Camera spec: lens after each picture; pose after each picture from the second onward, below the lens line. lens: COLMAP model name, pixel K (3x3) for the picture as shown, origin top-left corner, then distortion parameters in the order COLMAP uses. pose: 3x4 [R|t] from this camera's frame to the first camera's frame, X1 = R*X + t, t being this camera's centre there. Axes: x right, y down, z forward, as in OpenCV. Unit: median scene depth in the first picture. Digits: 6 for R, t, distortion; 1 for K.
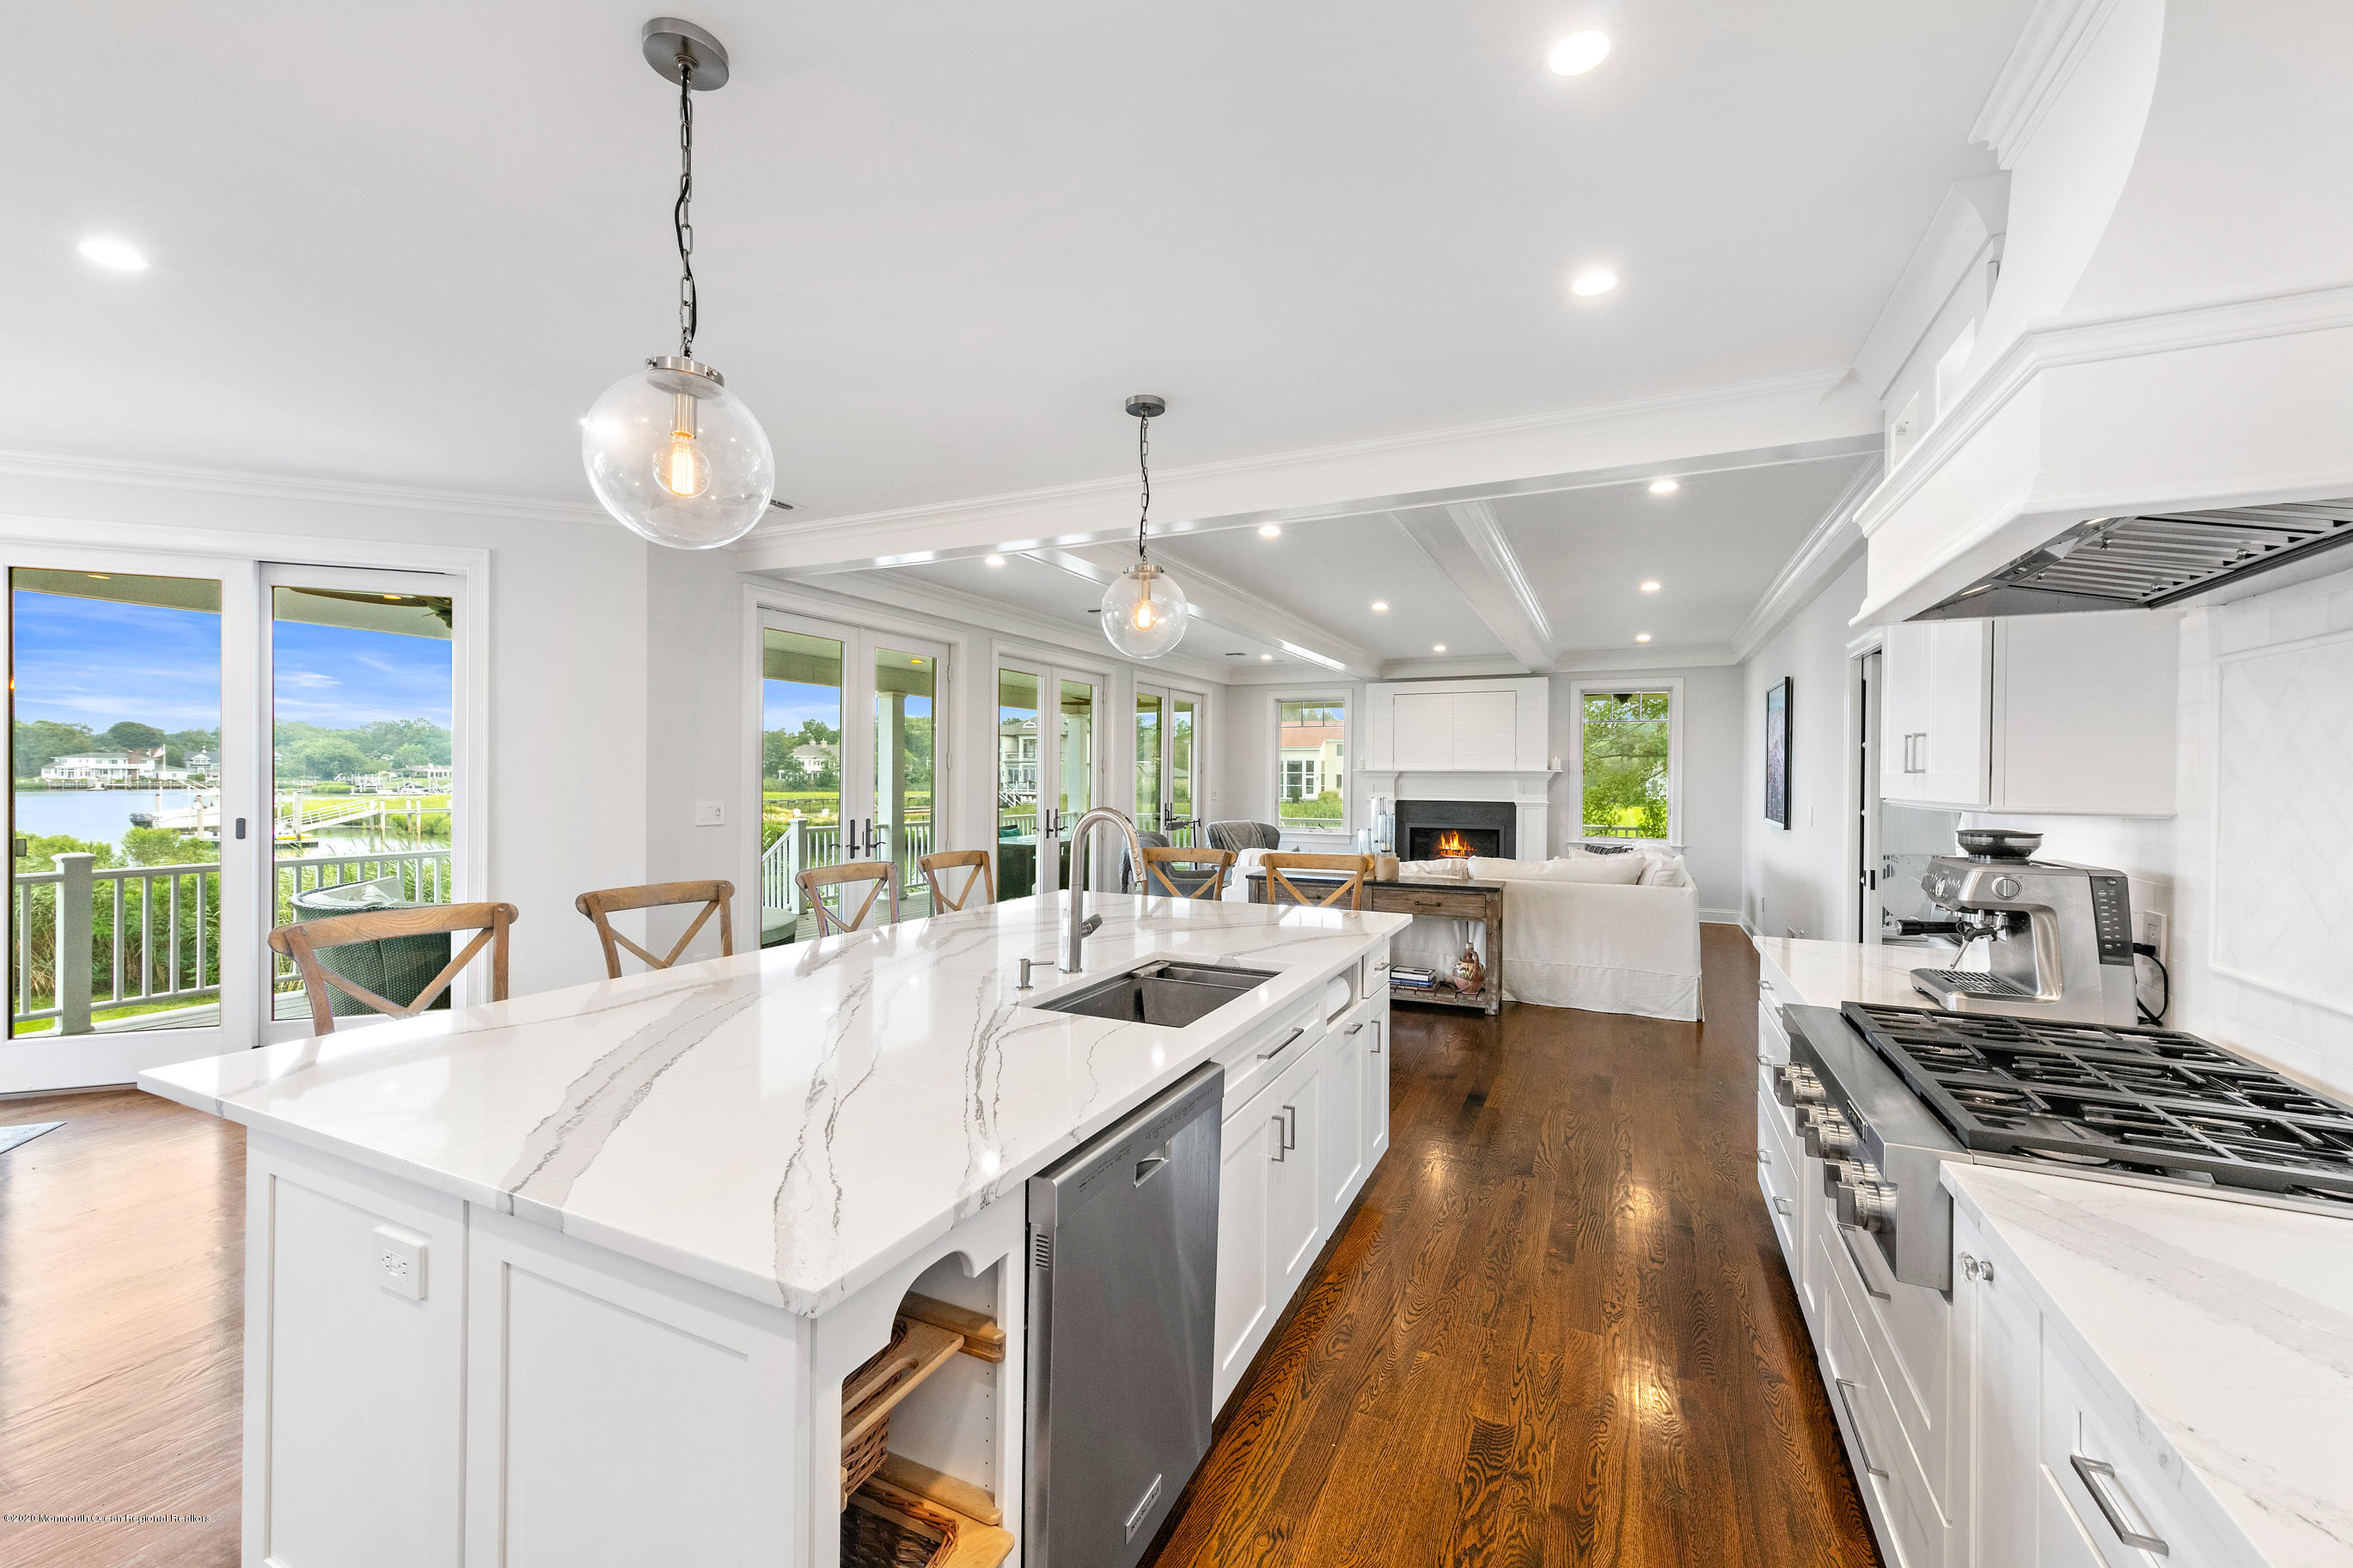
lens RADIAL K [[943.0, 0, 1174.7], [0, 943.0, 786.2], [0, 0, 1]] dist [0.003310, 0.000615]
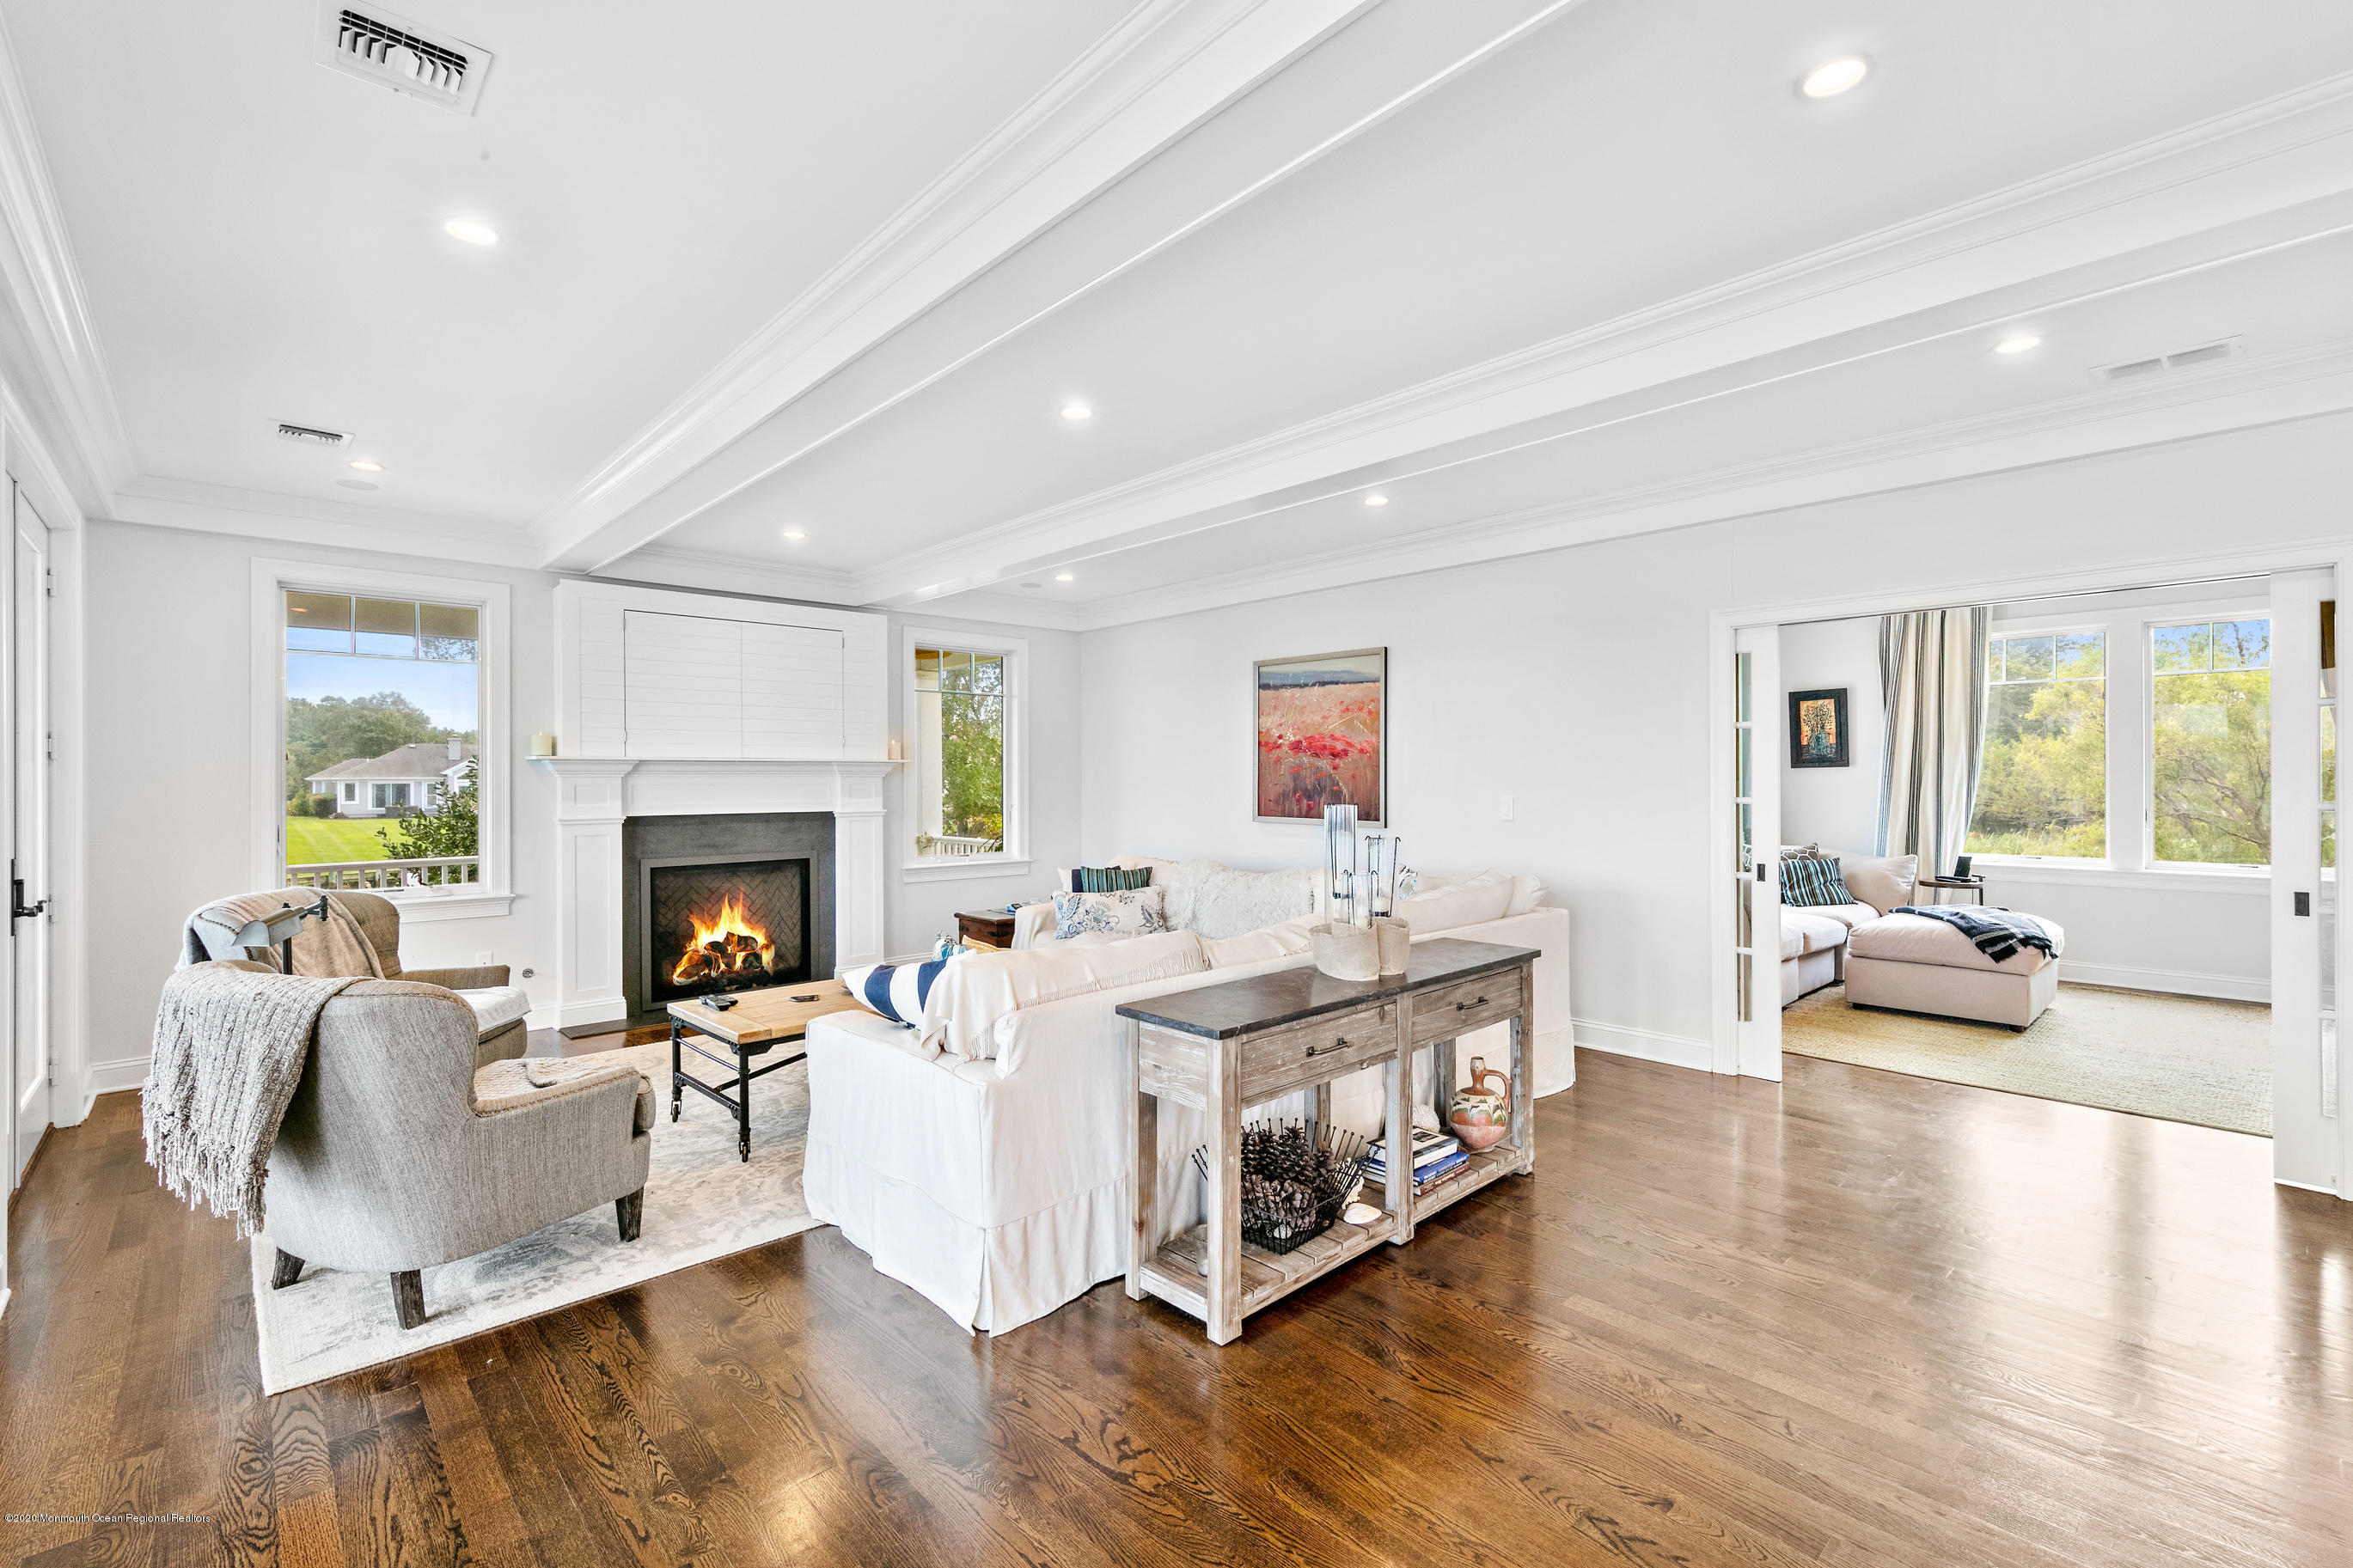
lens RADIAL K [[1020.5, 0, 1193.4], [0, 1020.5, 786.6], [0, 0, 1]] dist [0.002615, -0.000077]
pose [[0.359549, -0.013429, 0.933030, -0.023827], [0.015887, 0.999840, 0.008268, -0.000152], [-0.932991, 0.011850, 0.359705, 0.070880]]
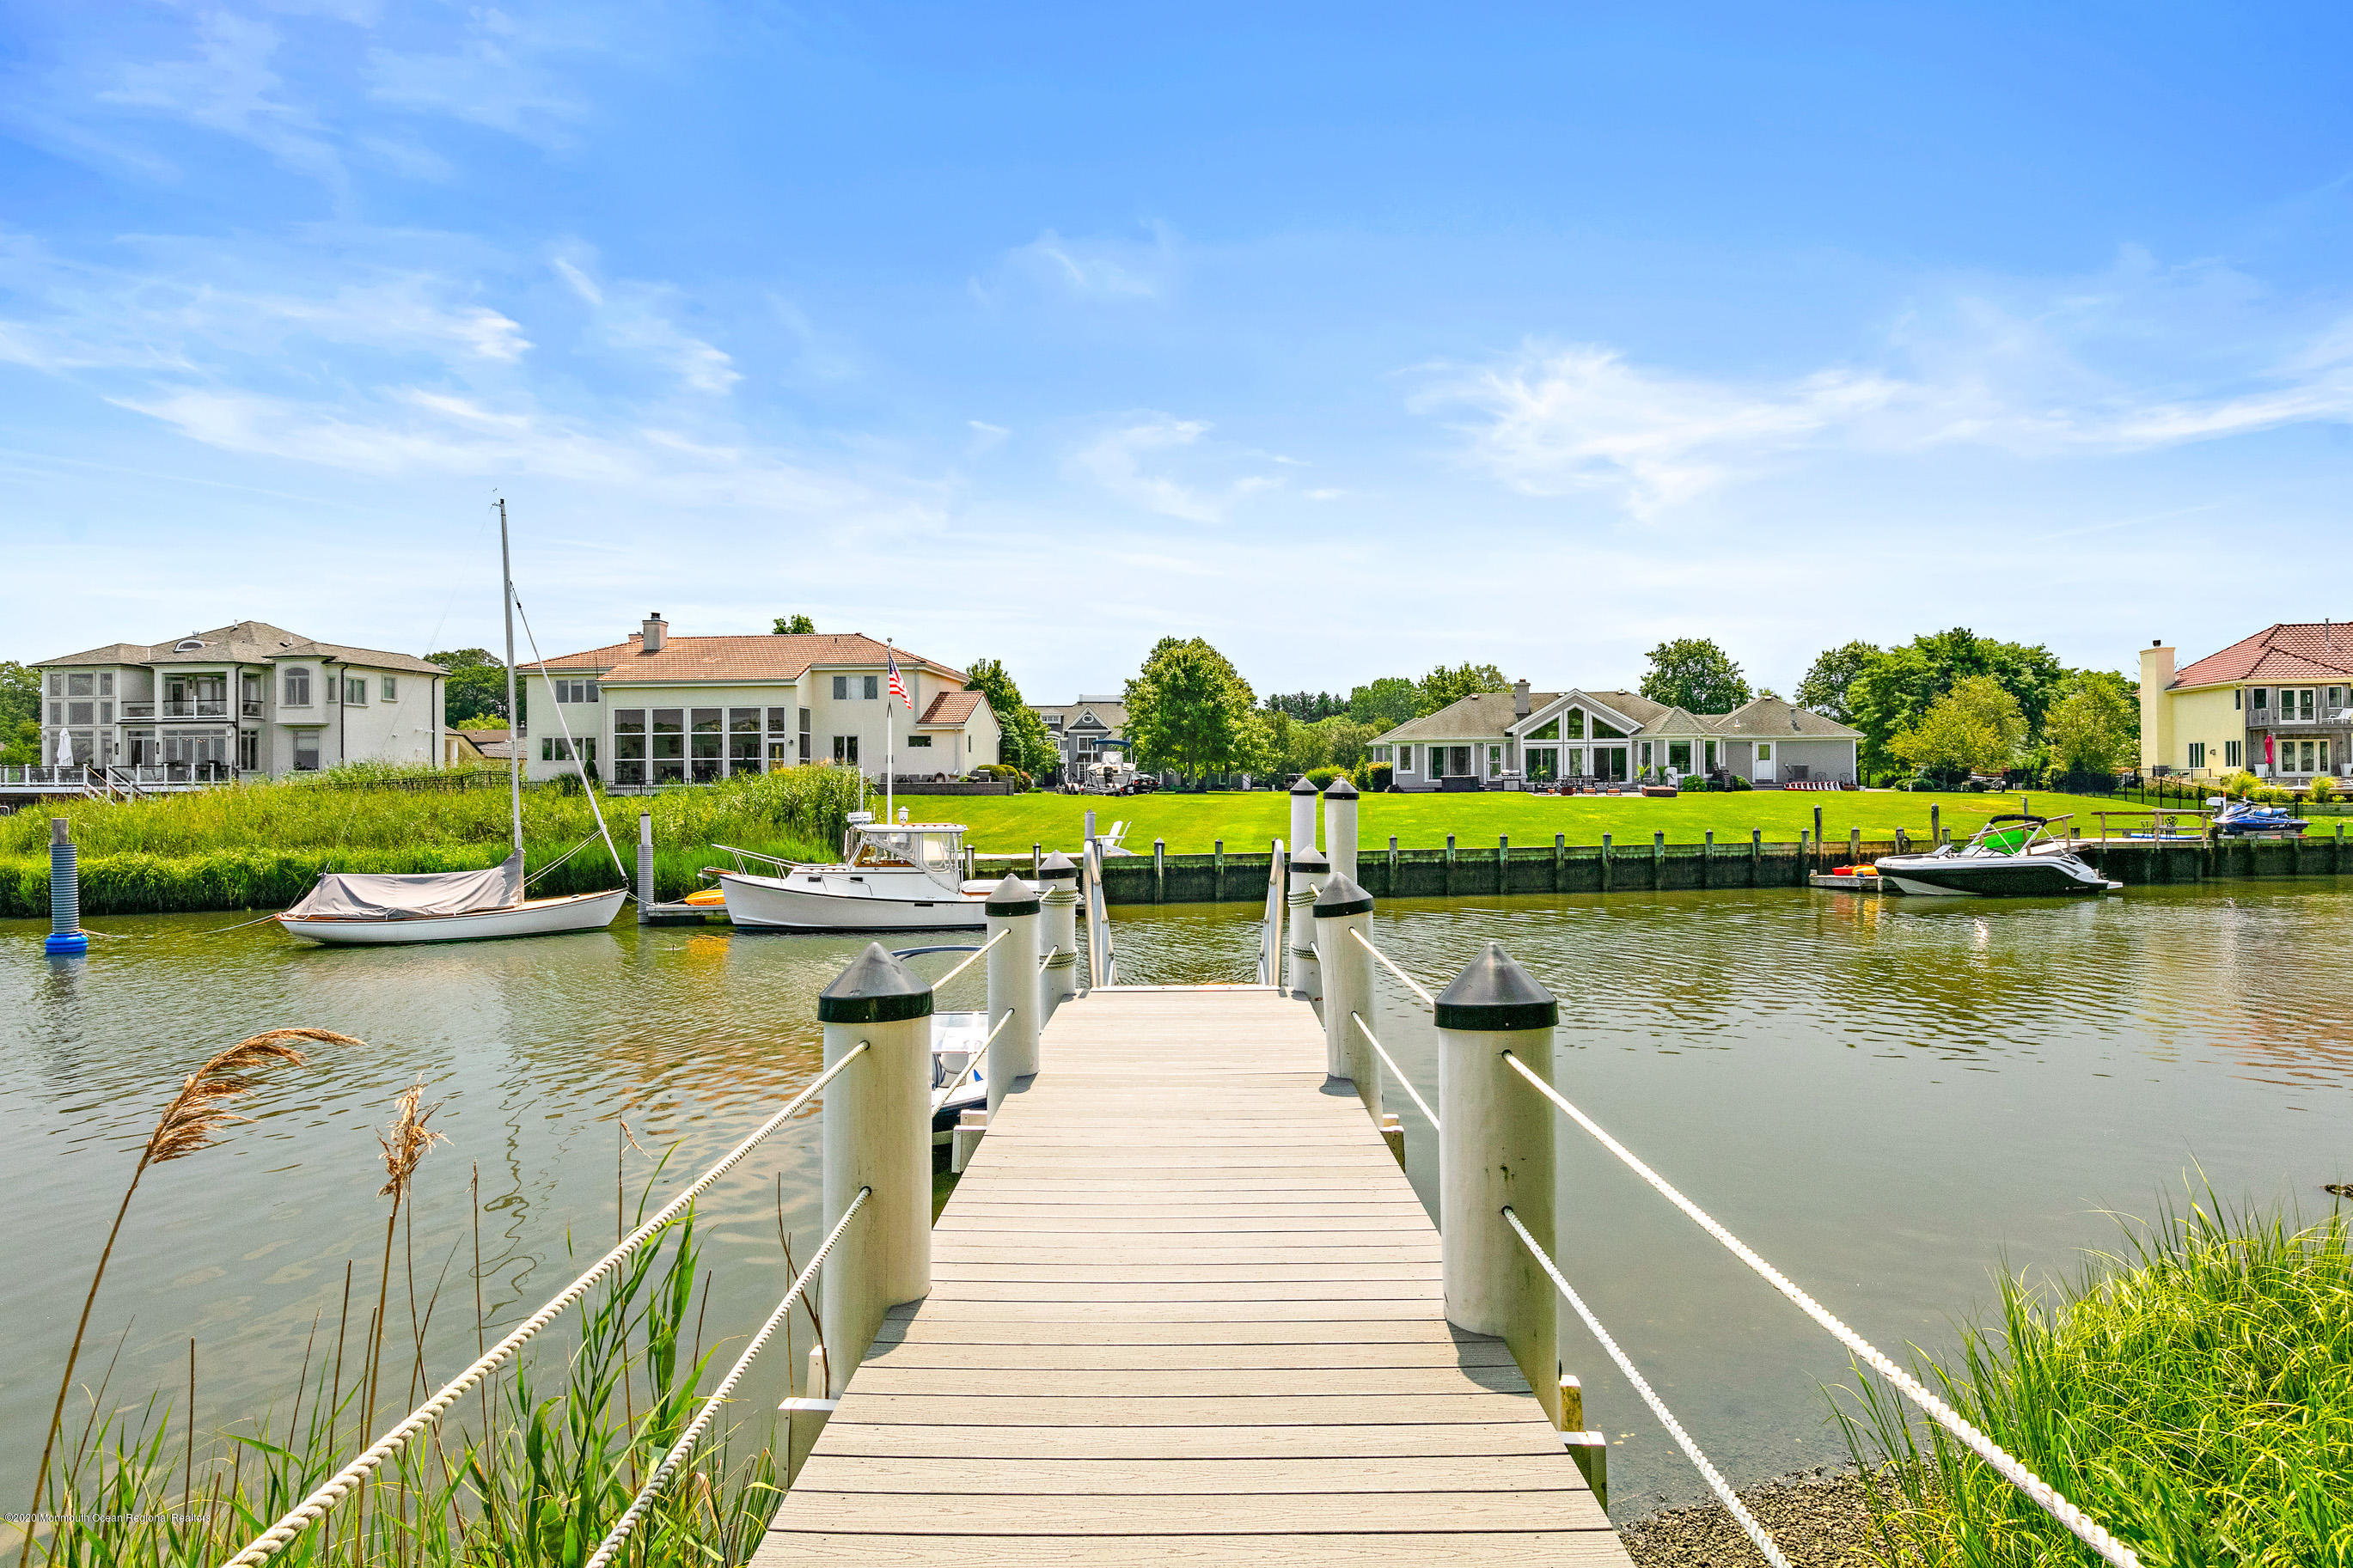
lens RADIAL K [[1412.1, 0, 1180.9], [0, 1412.1, 790.7], [0, 0, 1]] dist [0.000430, 0.000880]
pose [[0.952388, -0.015284, 0.304504, 0.129445], [0.018439, 0.999802, -0.007485, 0.027881], [-0.304329, 0.012744, 0.952482, 0.250550]]
